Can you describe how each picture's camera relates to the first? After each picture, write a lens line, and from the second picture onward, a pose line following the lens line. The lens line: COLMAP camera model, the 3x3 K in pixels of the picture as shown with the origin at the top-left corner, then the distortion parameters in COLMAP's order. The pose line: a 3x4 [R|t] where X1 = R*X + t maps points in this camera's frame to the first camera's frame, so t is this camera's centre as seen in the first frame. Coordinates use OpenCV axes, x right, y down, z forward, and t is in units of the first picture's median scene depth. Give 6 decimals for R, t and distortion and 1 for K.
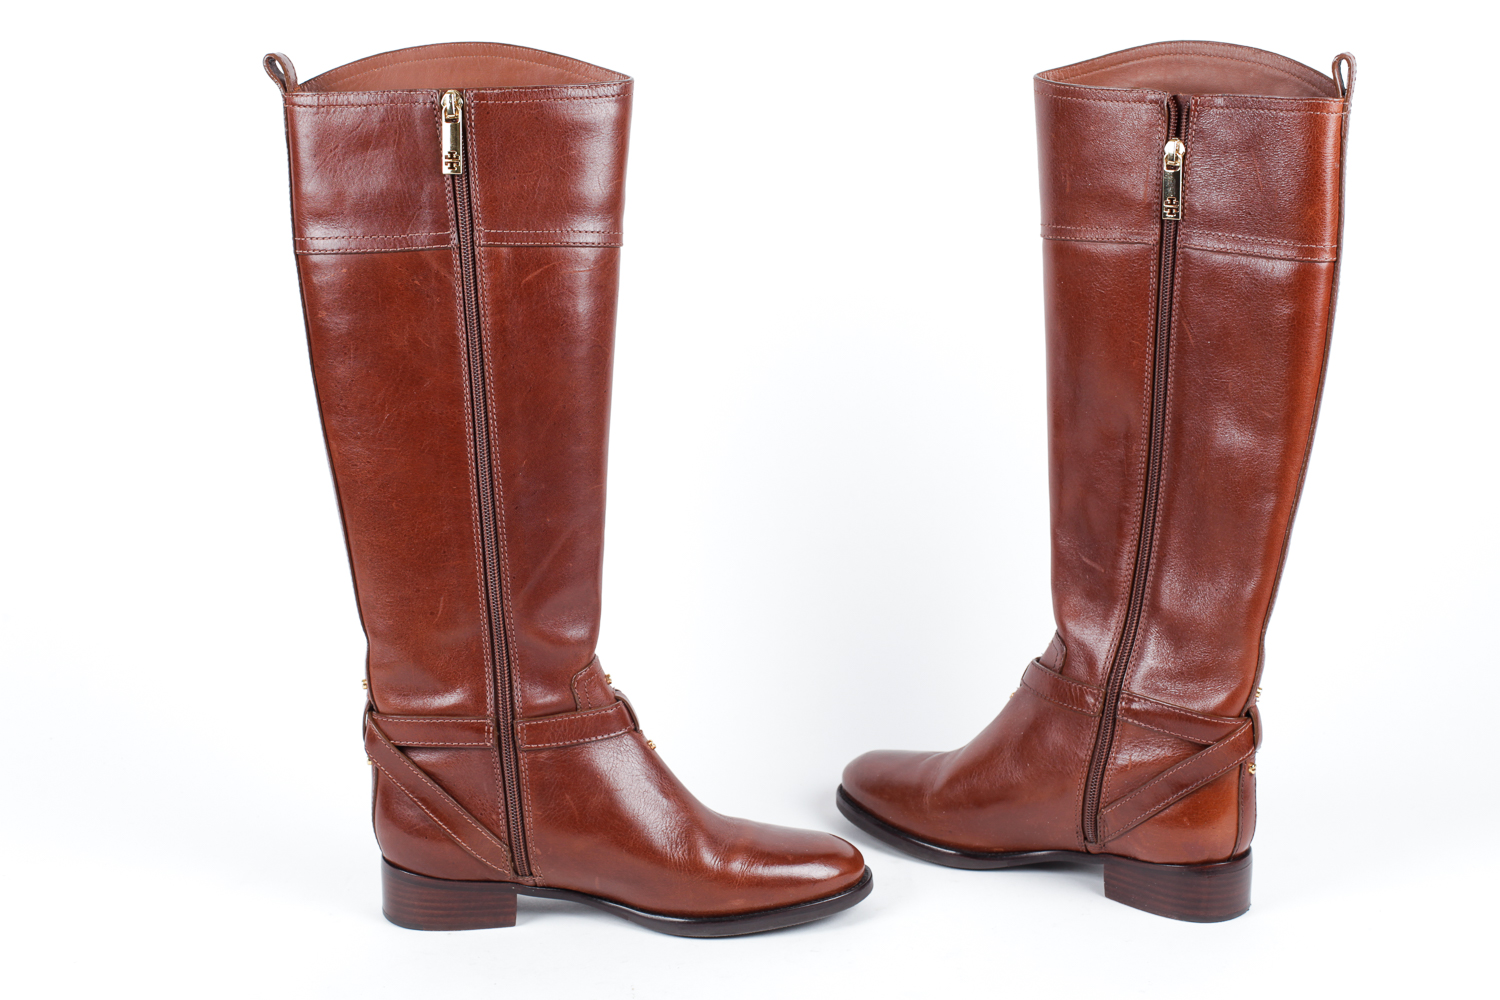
lens RADIAL K [[2296.1, 0, 750.0], [0, 2296.1, 500.0], [0, 0, 1]] dist [-0.153428, 0.091244]
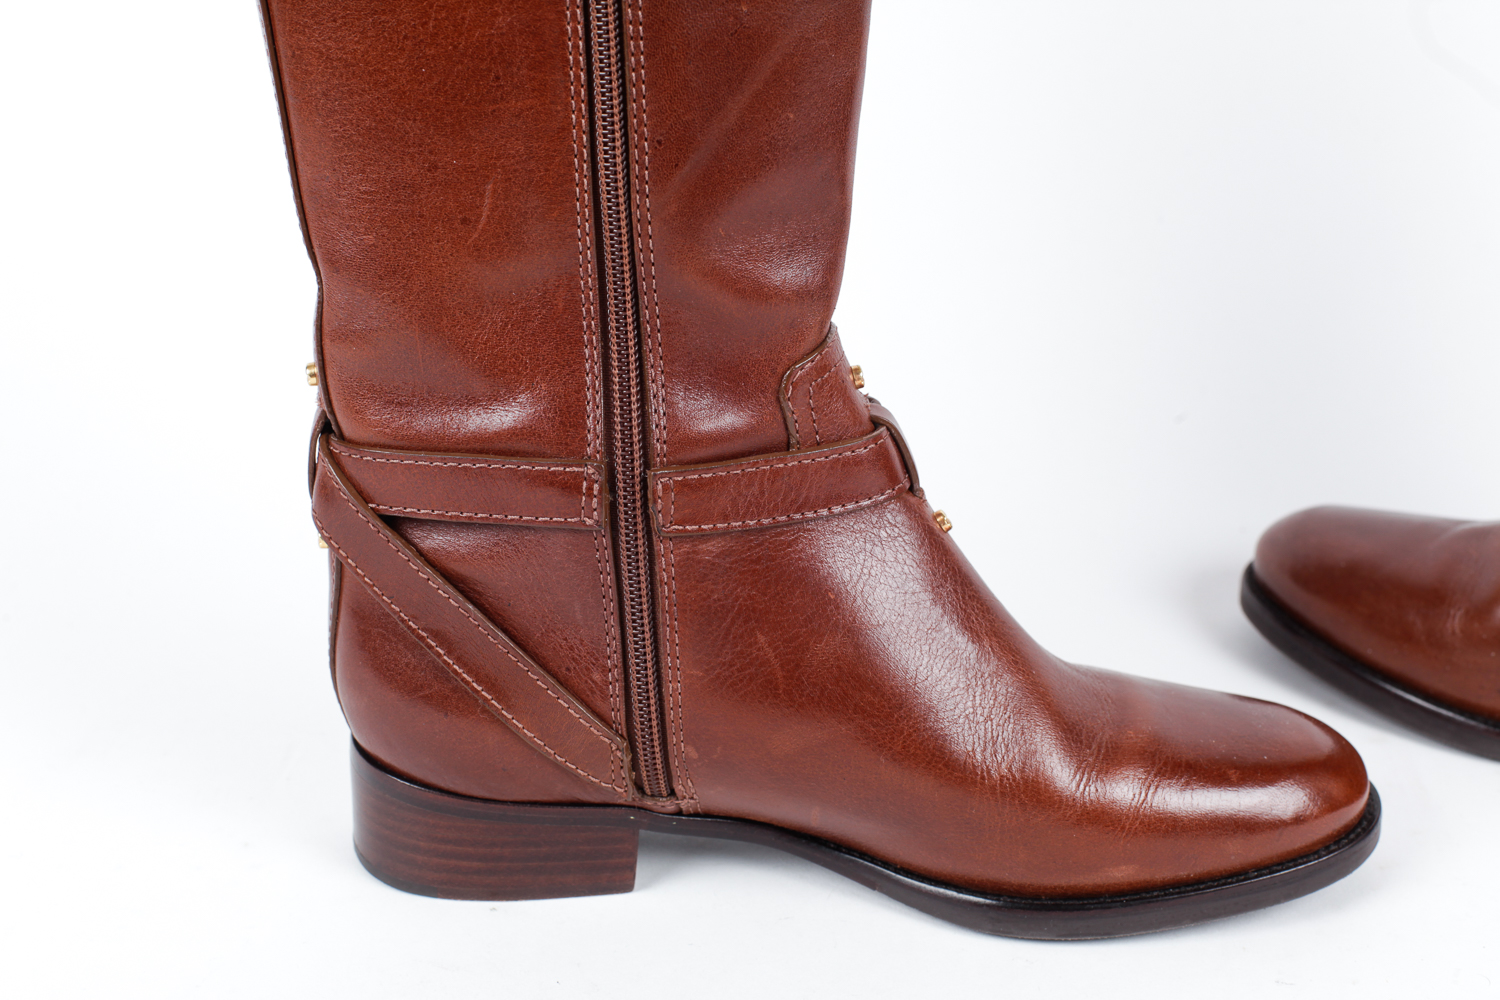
lens RADIAL K [[2354.1, 0, 750.0], [0, 2354.1, 500.0], [0, 0, 1]] dist [-0.207918, 0.089194]
pose [[0.999433, 0.032280, -0.009561, -0.079621], [-0.030060, 0.983504, 0.178374, 0.021031], [0.015162, -0.177985, 0.983916, 0.559040]]
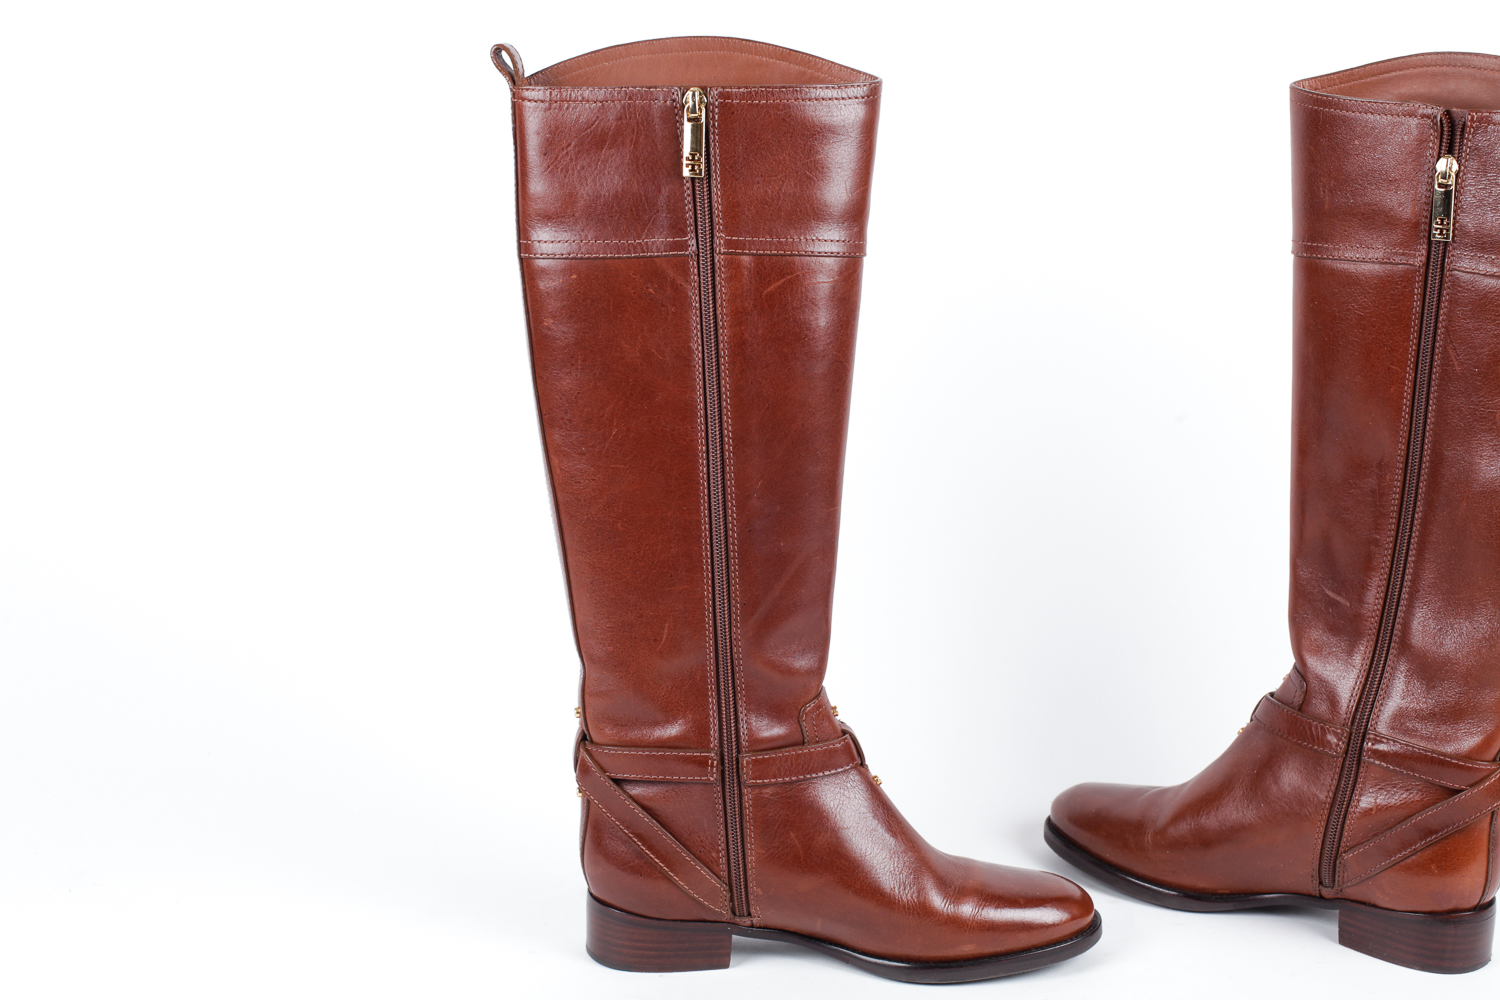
lens RADIAL K [[2296.1, 0, 750.0], [0, 2296.1, 500.0], [0, 0, 1]] dist [-0.153428, 0.091244]
pose [[0.999833, 0.018060, -0.002861, -0.098483], [-0.018032, 0.999793, 0.009417, -0.018096], [0.003030, -0.009364, 0.999952, 0.052380]]
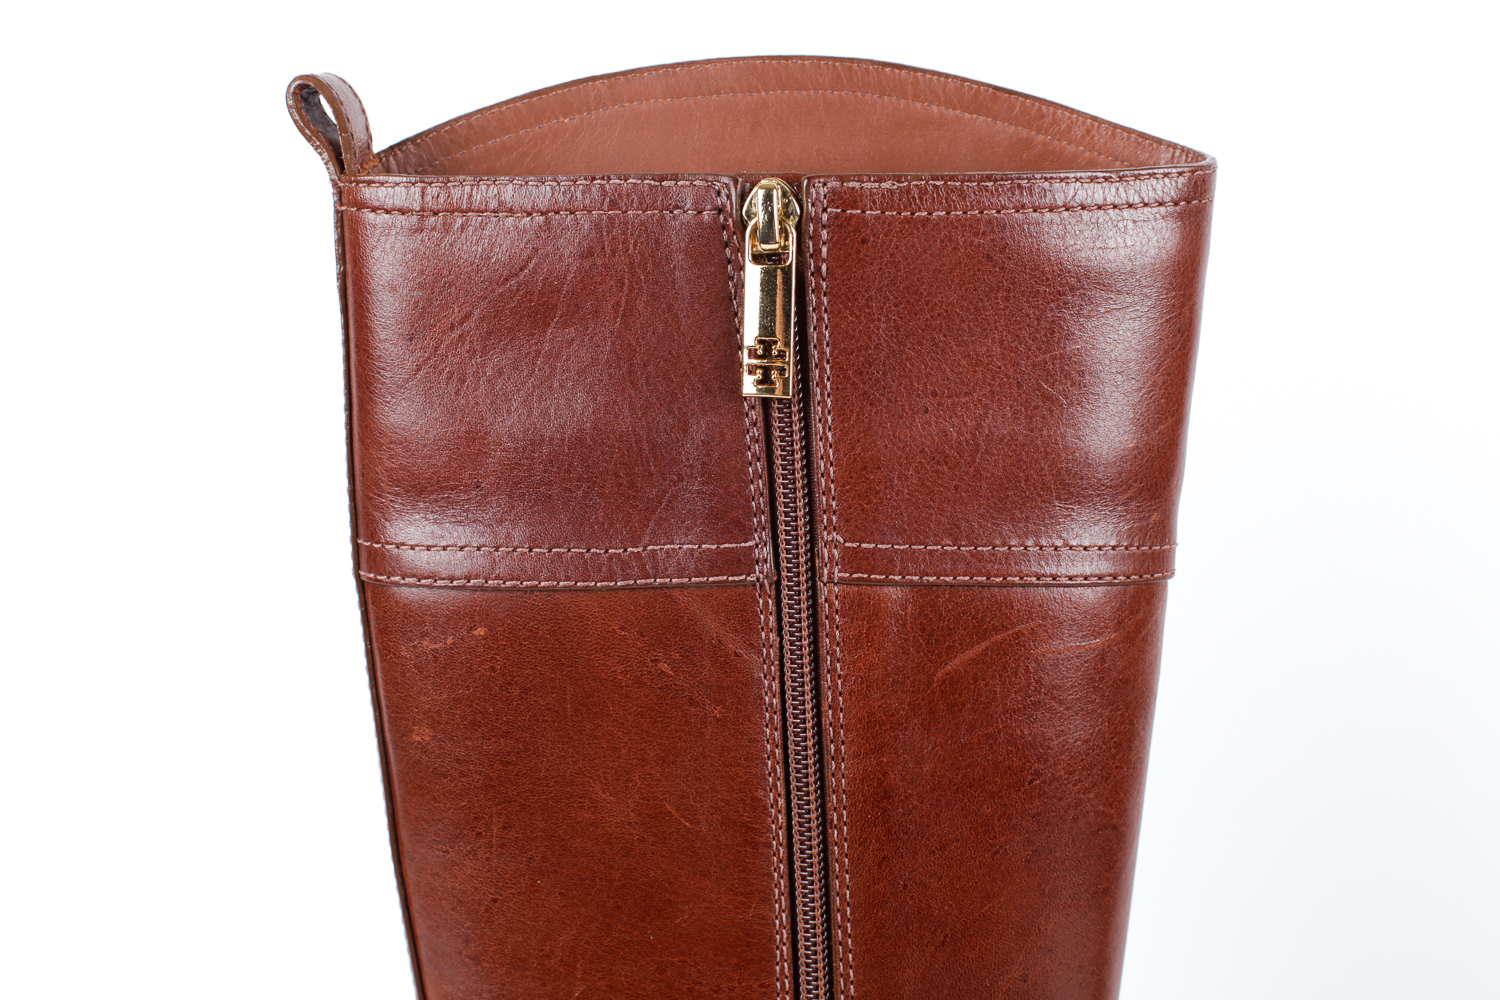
lens RADIAL K [[2354.1, 0, 750.0], [0, 2354.1, 500.0], [0, 0, 1]] dist [-0.207918, 0.089194]
pose [[0.998911, 0.022574, -0.040841, -0.112774], [-0.023281, 0.999586, -0.016916, -0.114750], [0.040443, 0.017849, 0.999022, 0.584519]]
